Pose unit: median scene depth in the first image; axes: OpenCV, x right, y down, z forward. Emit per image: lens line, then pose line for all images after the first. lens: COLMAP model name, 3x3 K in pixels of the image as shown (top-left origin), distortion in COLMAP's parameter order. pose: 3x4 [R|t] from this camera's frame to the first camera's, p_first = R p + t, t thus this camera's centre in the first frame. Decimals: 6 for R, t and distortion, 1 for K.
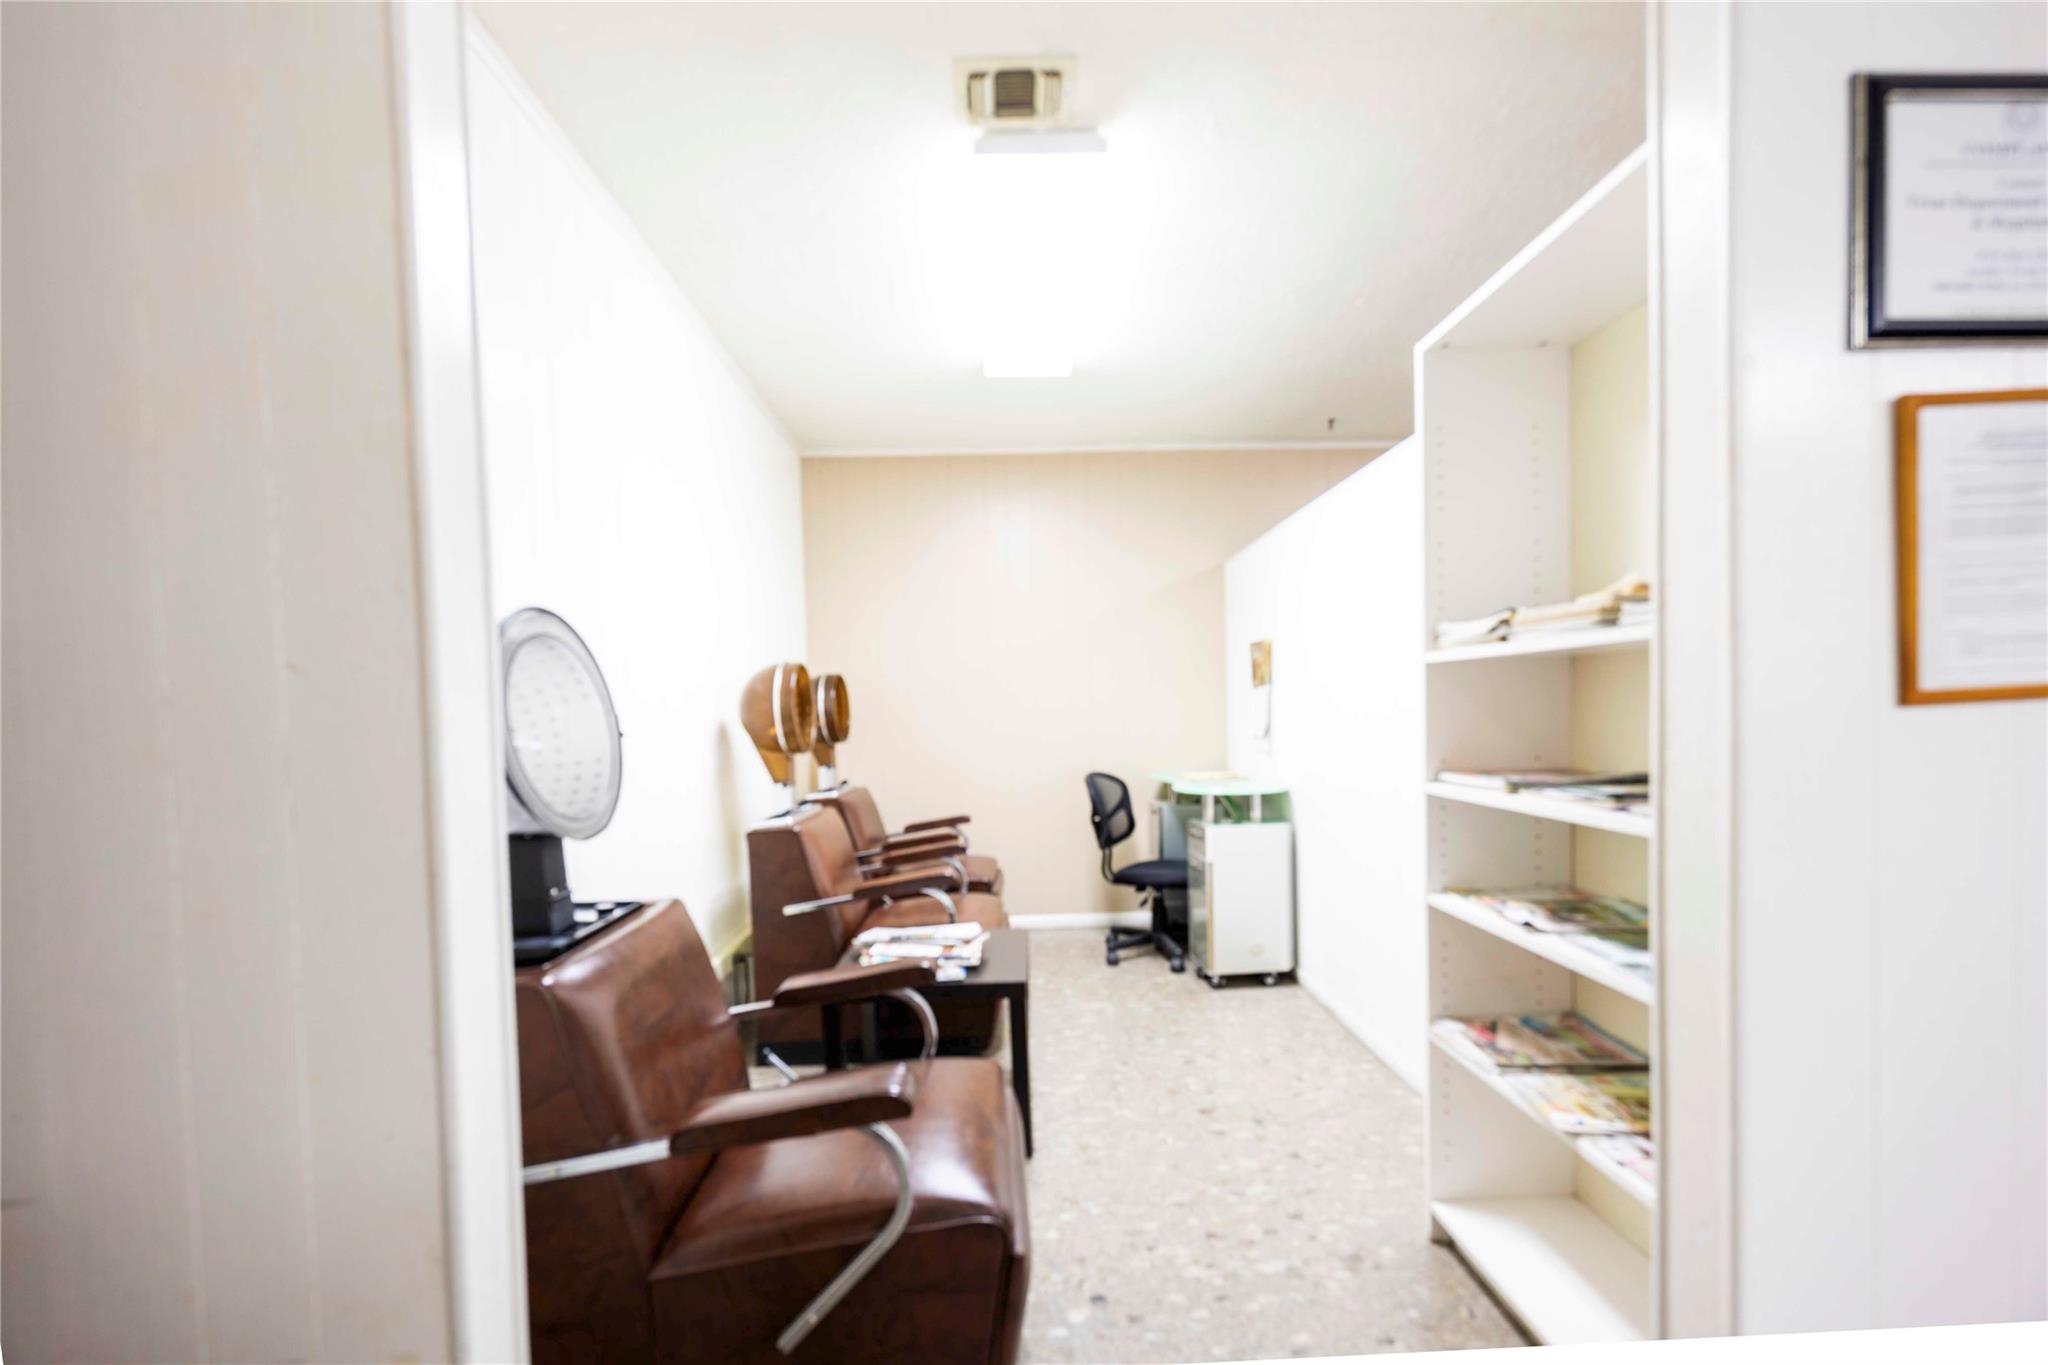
lens RADIAL K [[799.5, 0, 1024.0], [0, 799.5, 682.5], [0, 0, 1]] dist [-0.000329, -0.000179]
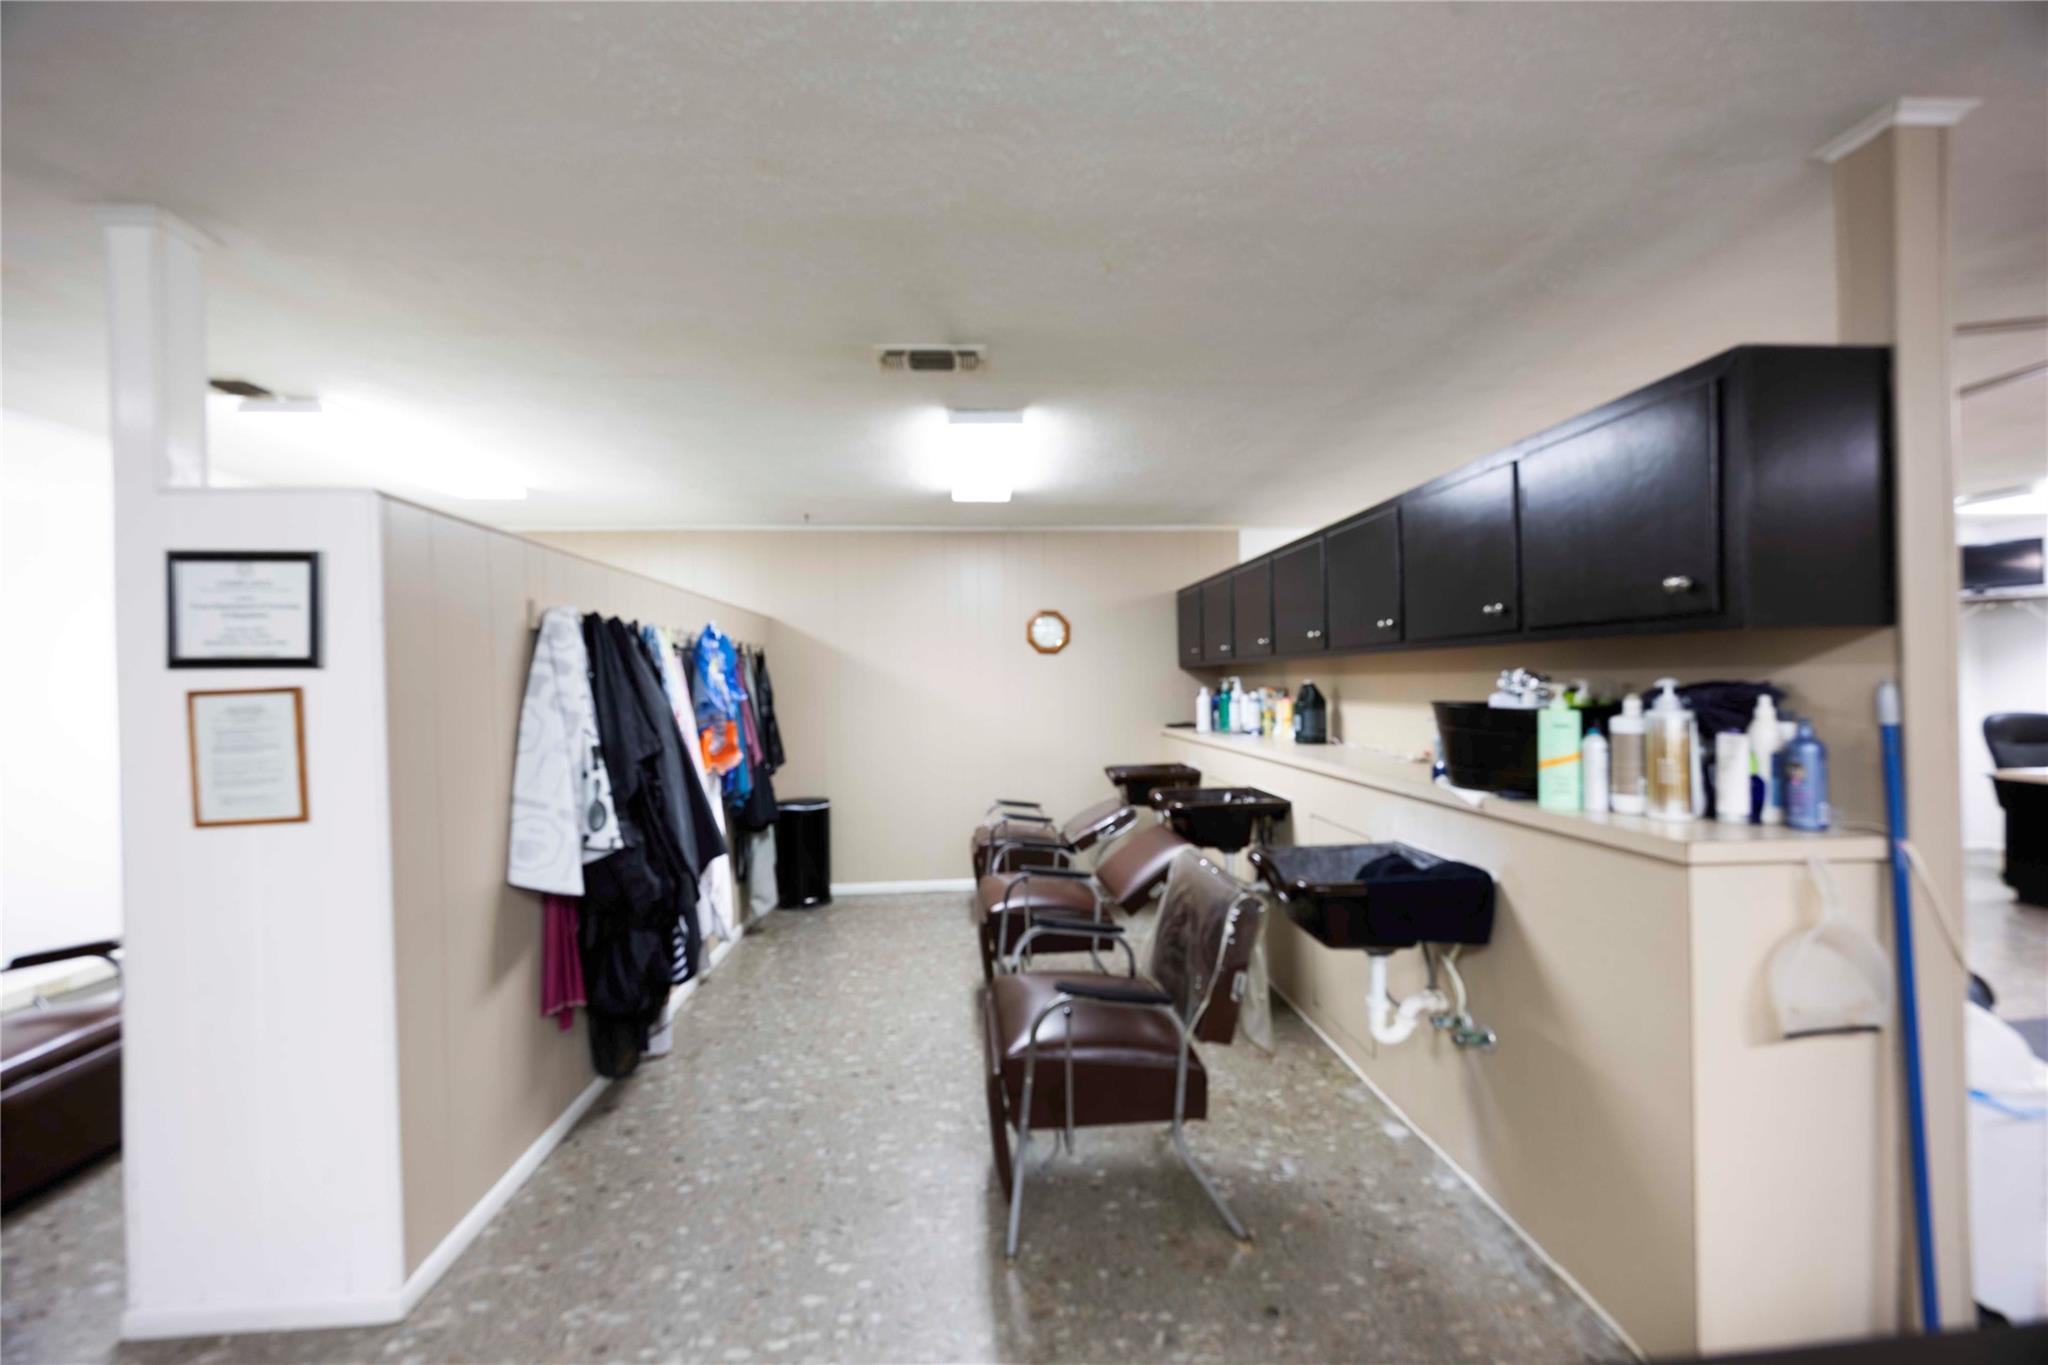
lens RADIAL K [[799.5, 0, 1024.0], [0, 799.5, 682.5], [0, 0, 1]] dist [-0.000329, -0.000179]
pose [[0.998421, 0.013767, 0.054463, 3.344083], [-0.011735, 0.999229, -0.037453, -0.326057], [-0.054937, 0.036754, 0.997813, -1.384953]]
